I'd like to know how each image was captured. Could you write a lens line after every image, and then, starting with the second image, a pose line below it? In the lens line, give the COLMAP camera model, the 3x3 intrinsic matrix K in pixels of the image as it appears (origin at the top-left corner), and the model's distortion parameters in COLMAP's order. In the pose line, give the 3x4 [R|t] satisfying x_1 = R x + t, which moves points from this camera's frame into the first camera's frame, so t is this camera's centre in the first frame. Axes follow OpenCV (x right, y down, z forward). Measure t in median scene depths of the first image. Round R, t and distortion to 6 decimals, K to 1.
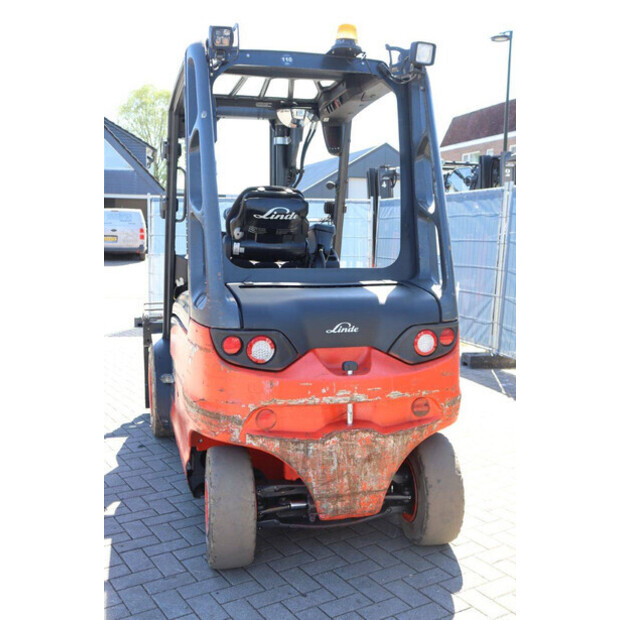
lens RADIAL K [[704.1, 0, 310.0], [0, 704.1, 310.0], [0, 0, 1]] dist [-0.004638, -0.015268]
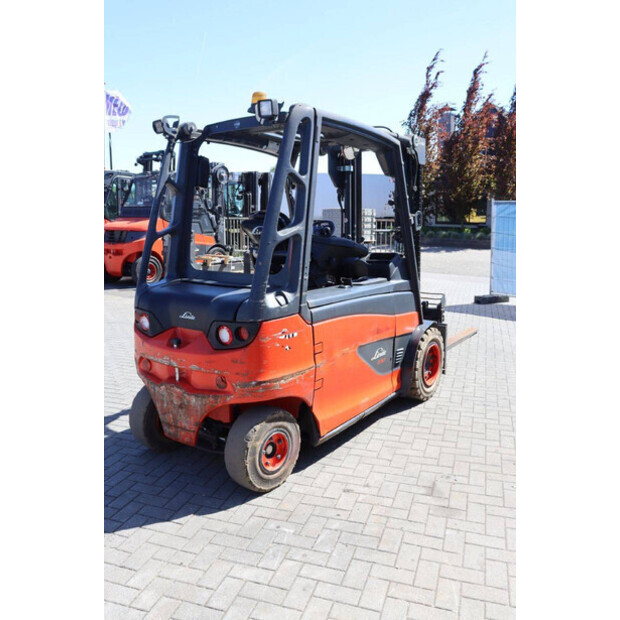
lens RADIAL K [[535.5, 0, 310.0], [0, 535.5, 310.0], [0, 0, 1]] dist [-0.099325, 0.006812]
pose [[0.632215, 0.122866, -0.764989, 1.043993], [-0.077303, 0.992422, 0.095509, -0.110442], [0.770927, -0.001246, 0.636923, 0.491666]]
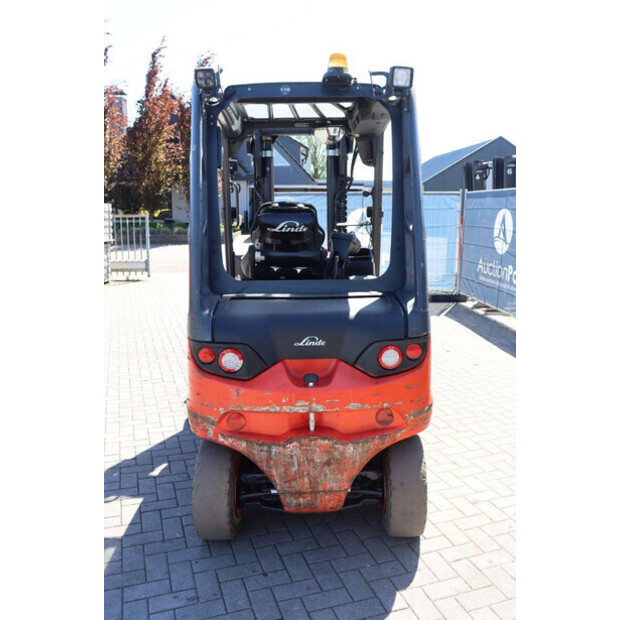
lens RADIAL K [[565.4, 0, 310.0], [0, 565.4, 310.0], [0, 0, 1]] dist [-0.082393, -0.000724]
pose [[0.971464, 0.026911, -0.235657, 0.248248], [-0.011440, 0.997703, 0.066773, -0.080255], [0.236912, -0.062172, 0.969540, 0.160657]]
